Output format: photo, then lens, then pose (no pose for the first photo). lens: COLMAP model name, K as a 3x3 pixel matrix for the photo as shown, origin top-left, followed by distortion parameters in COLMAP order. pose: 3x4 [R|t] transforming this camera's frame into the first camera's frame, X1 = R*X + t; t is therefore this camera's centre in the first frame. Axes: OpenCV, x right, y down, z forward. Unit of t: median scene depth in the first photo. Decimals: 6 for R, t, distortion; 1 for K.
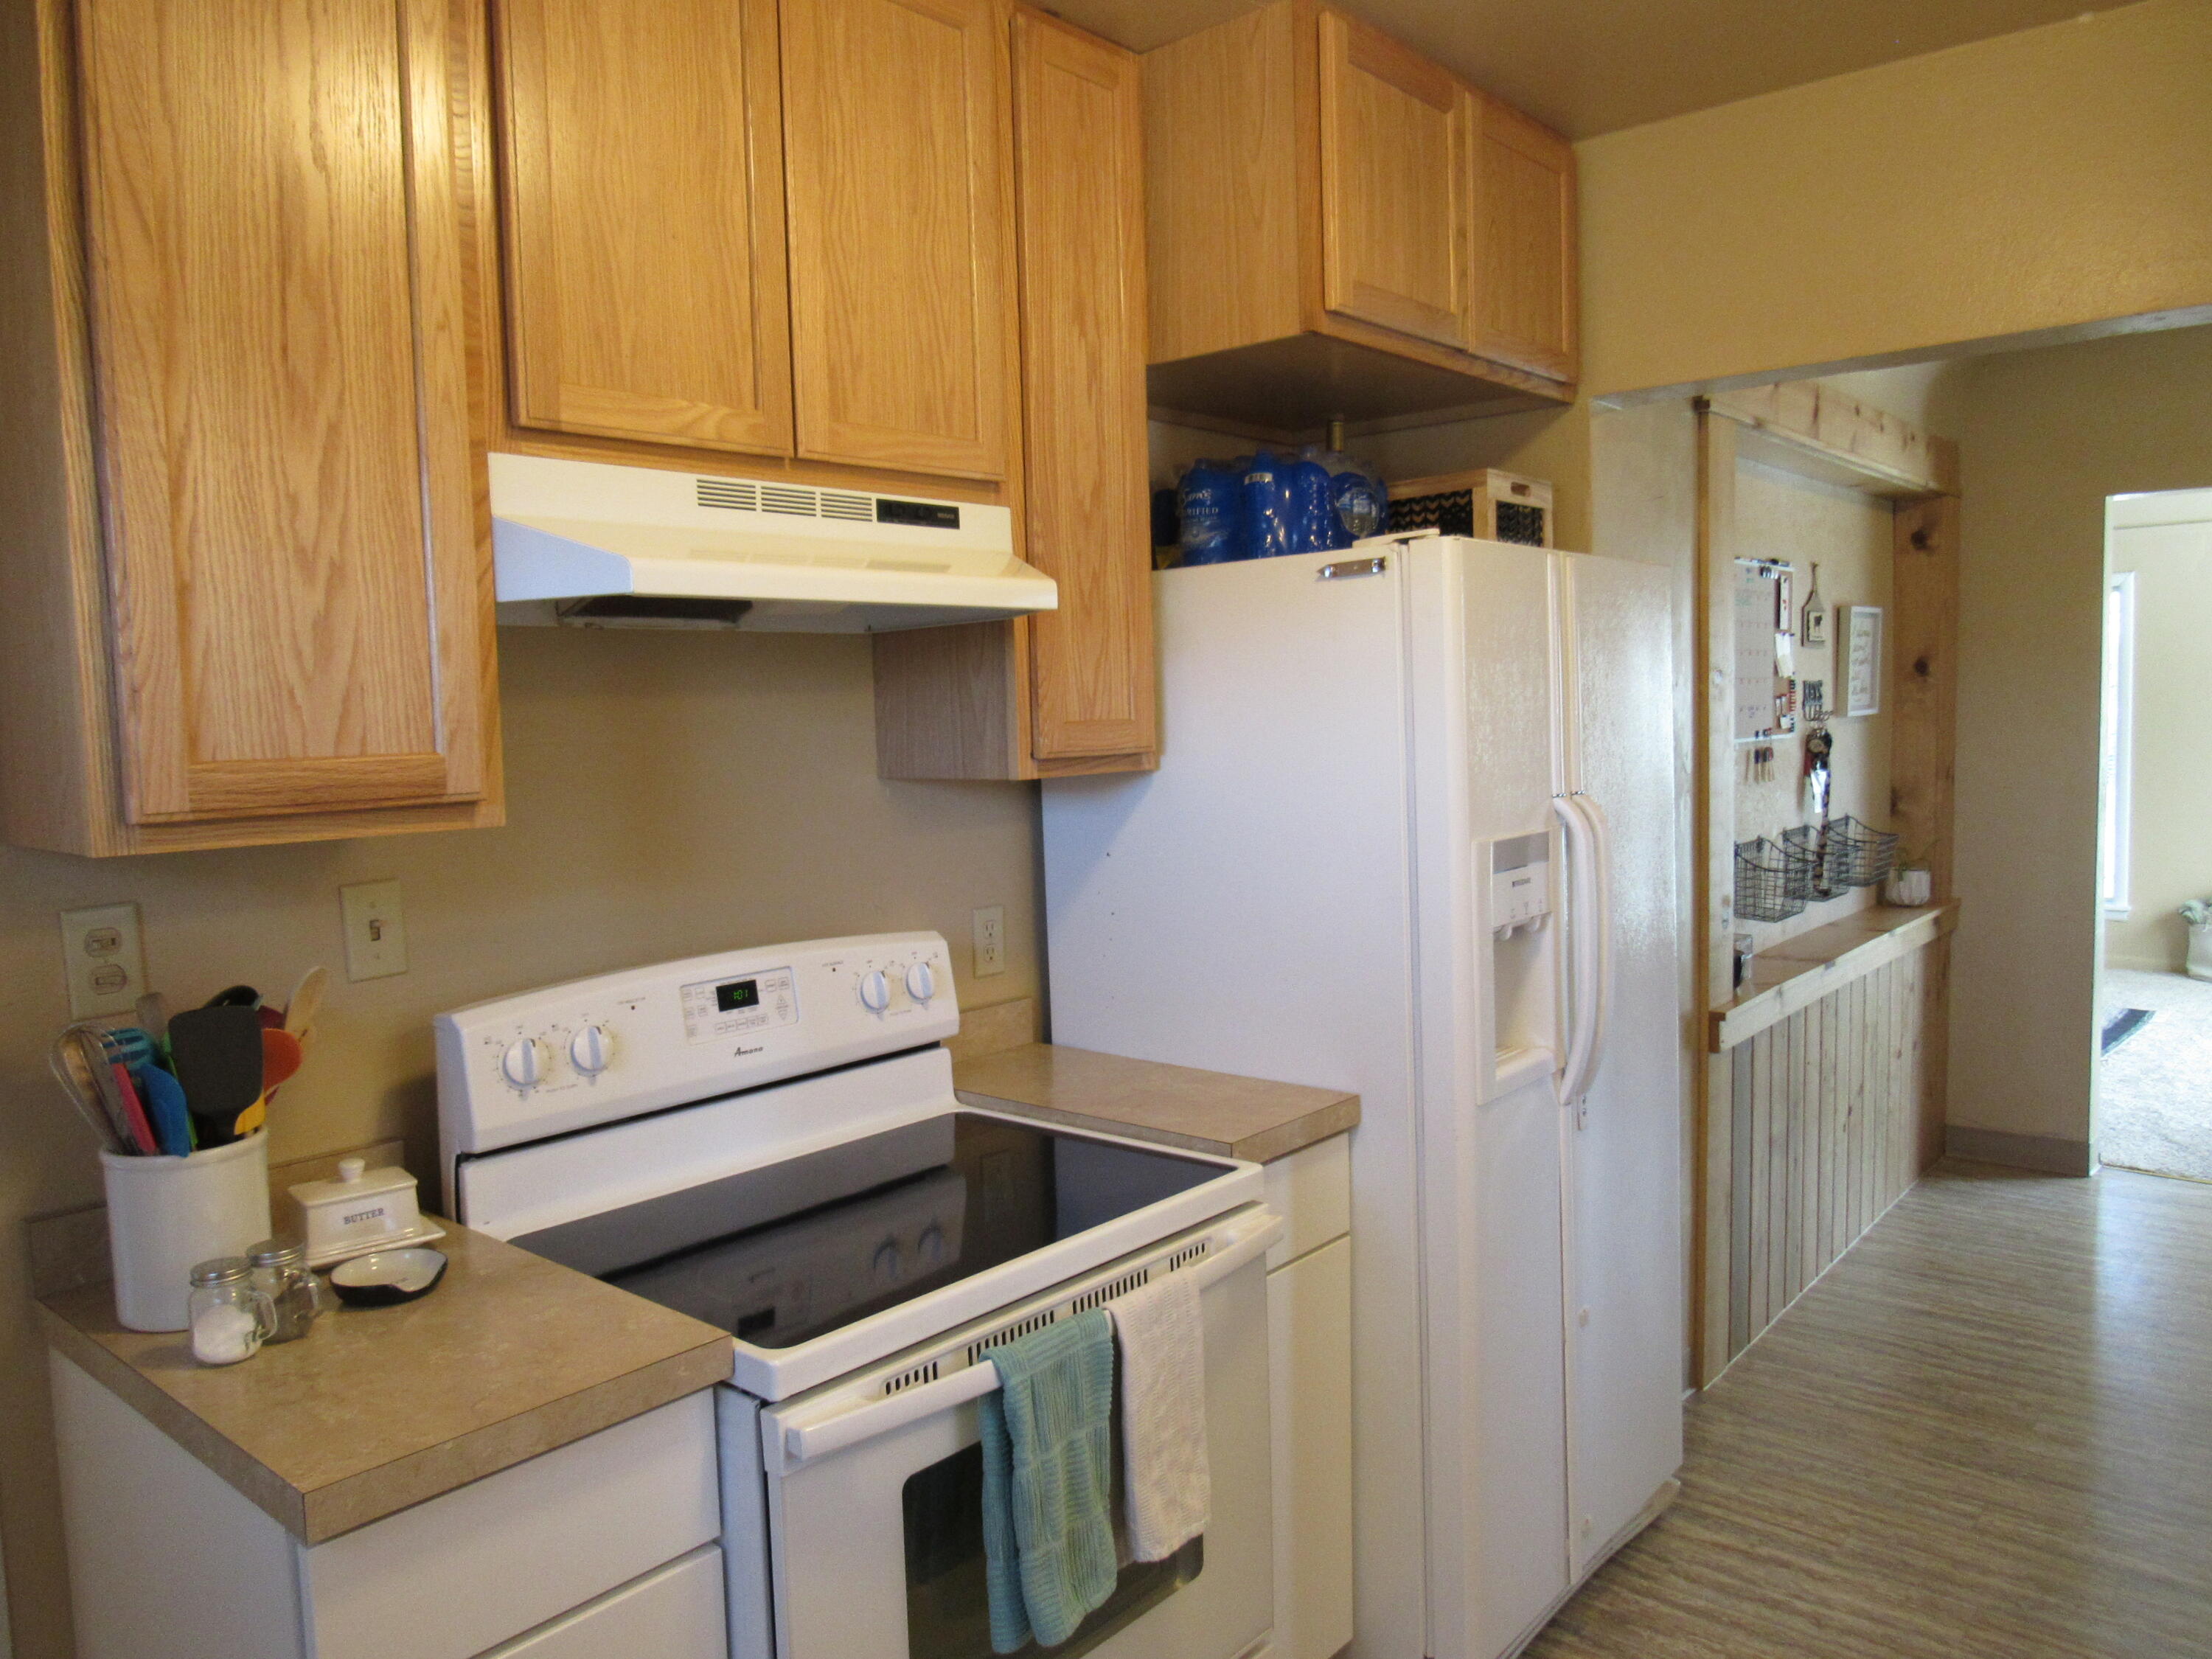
lens RADIAL K [[1586.2, 0, 1106.0], [0, 1586.2, 829.5], [0, 0, 1]] dist [-0.026982, 0.007978]
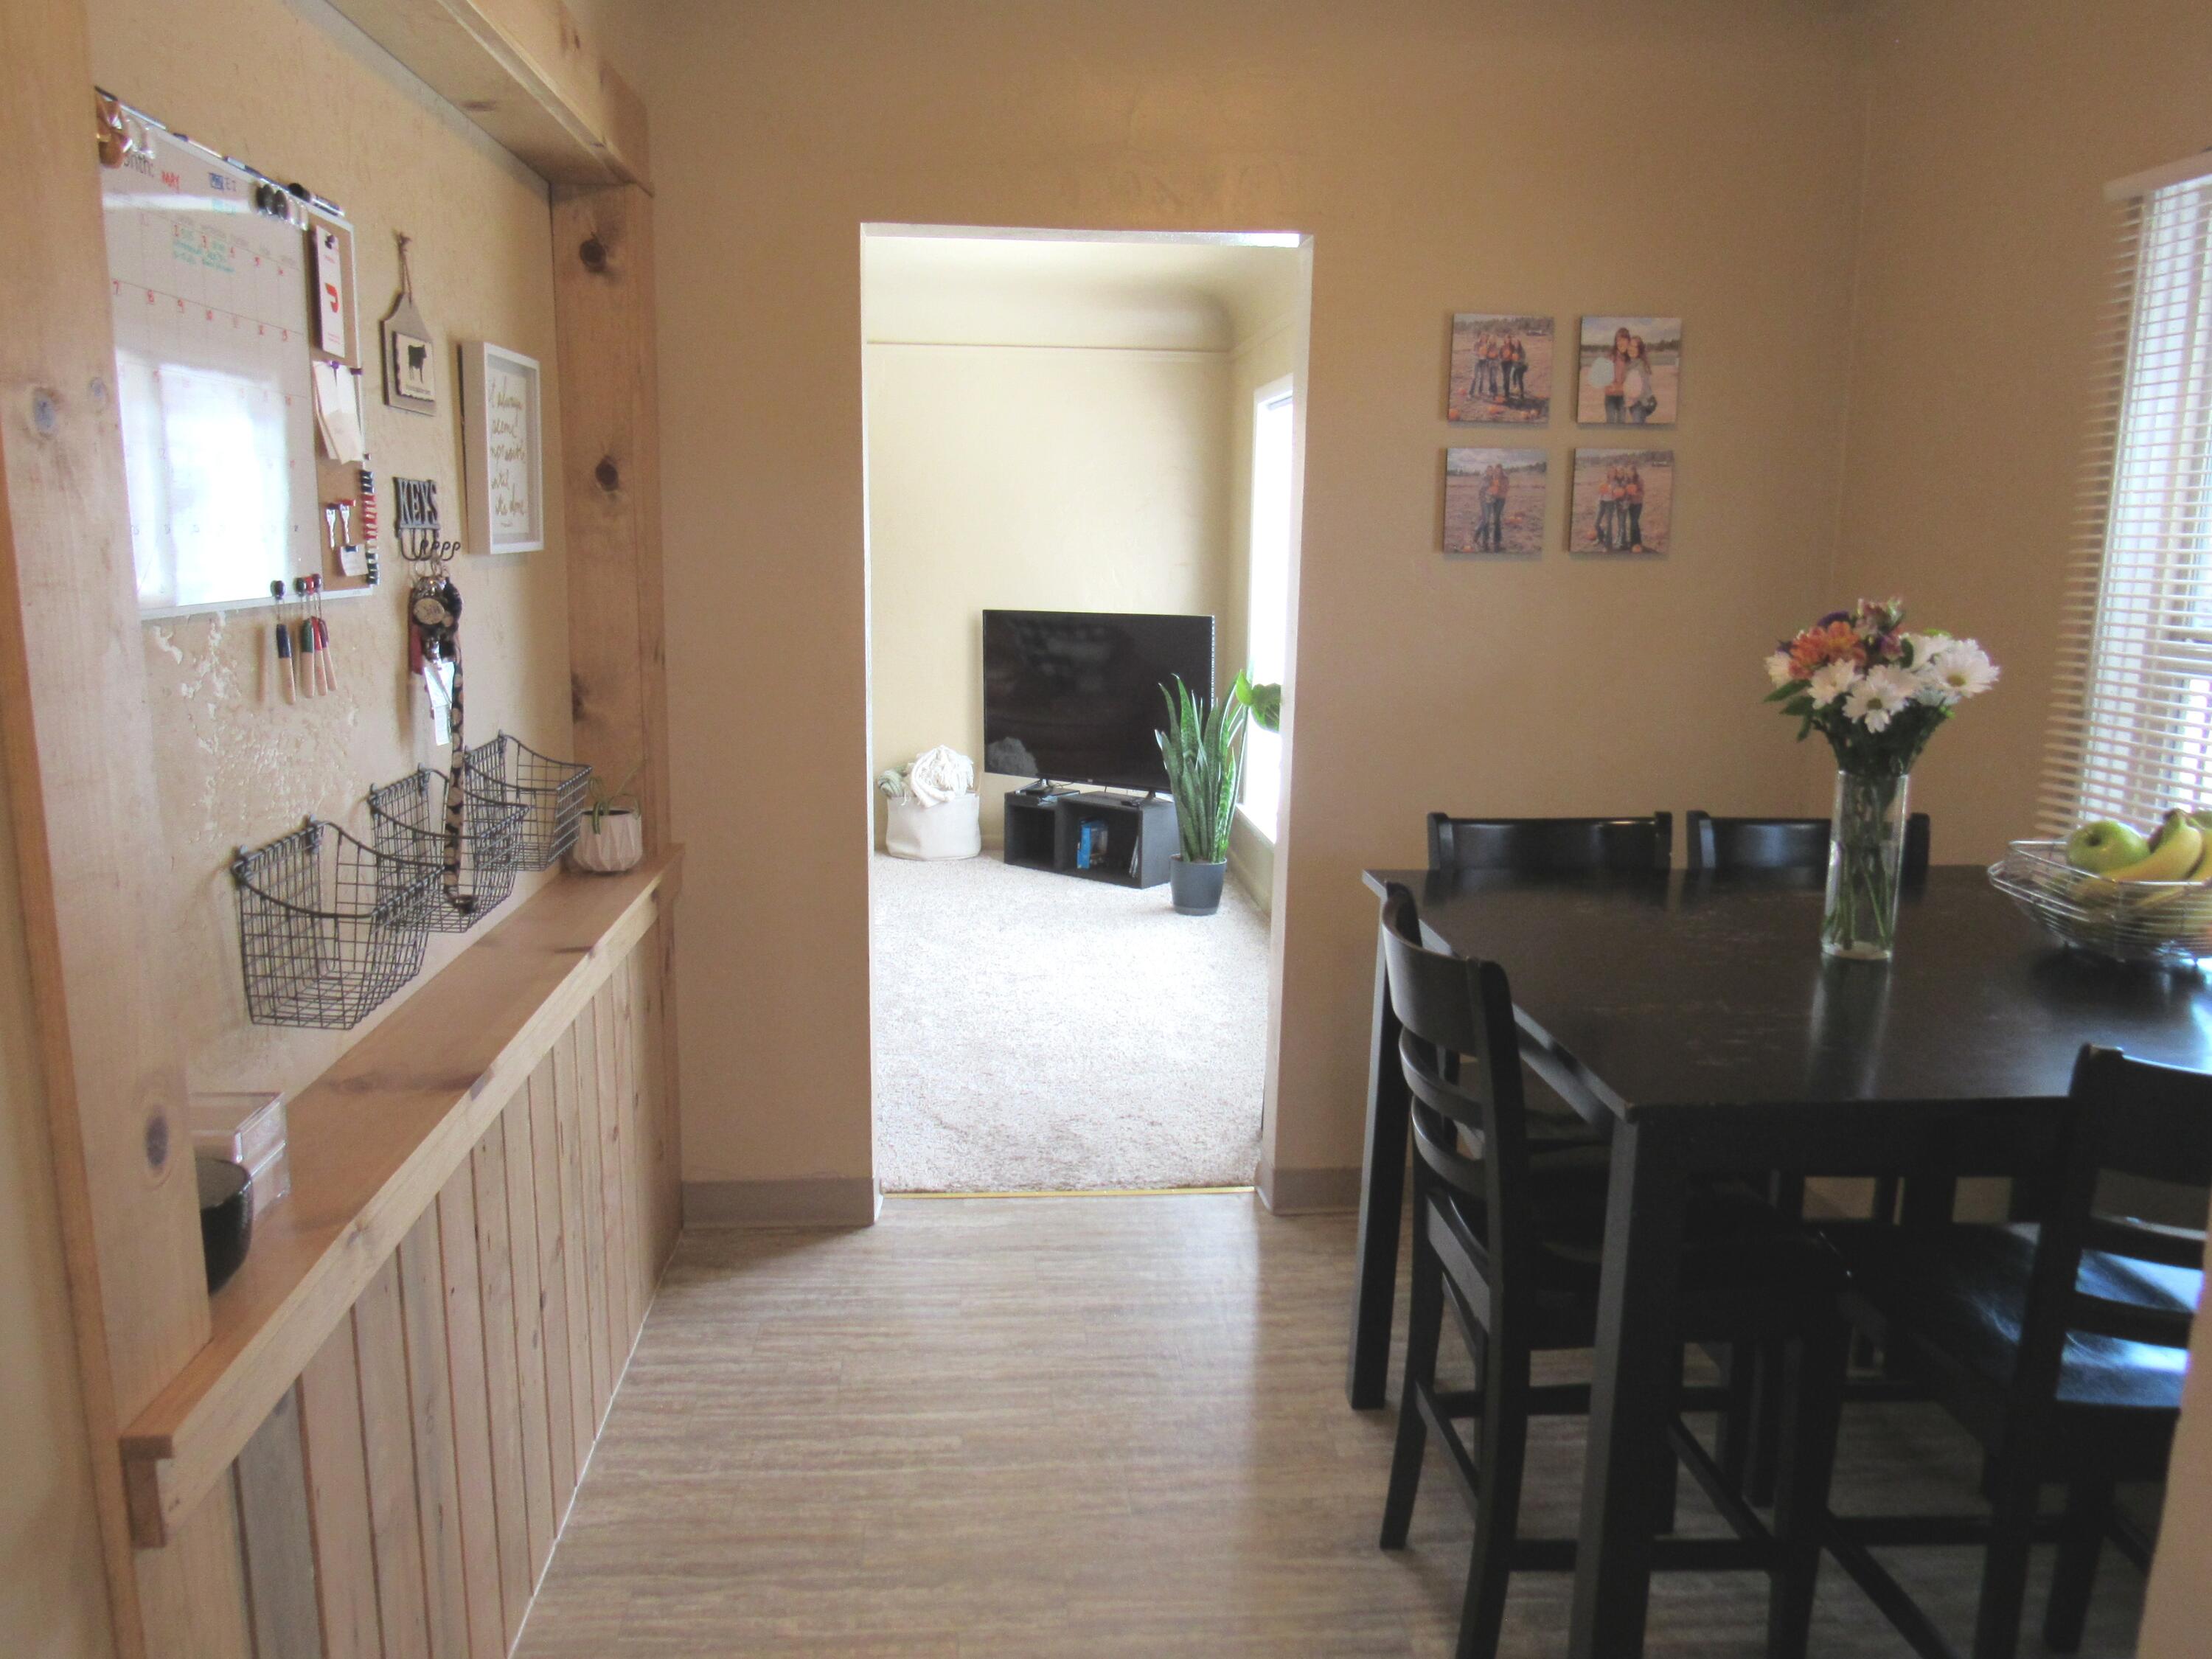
lens RADIAL K [[1586.2, 0, 1106.0], [0, 1586.2, 829.5], [0, 0, 1]] dist [-0.026982, 0.007978]
pose [[0.701497, -0.095826, 0.706201, 0.227755], [0.025303, 0.993643, 0.109695, -0.031953], [-0.712223, -0.059082, 0.699462, 0.466561]]
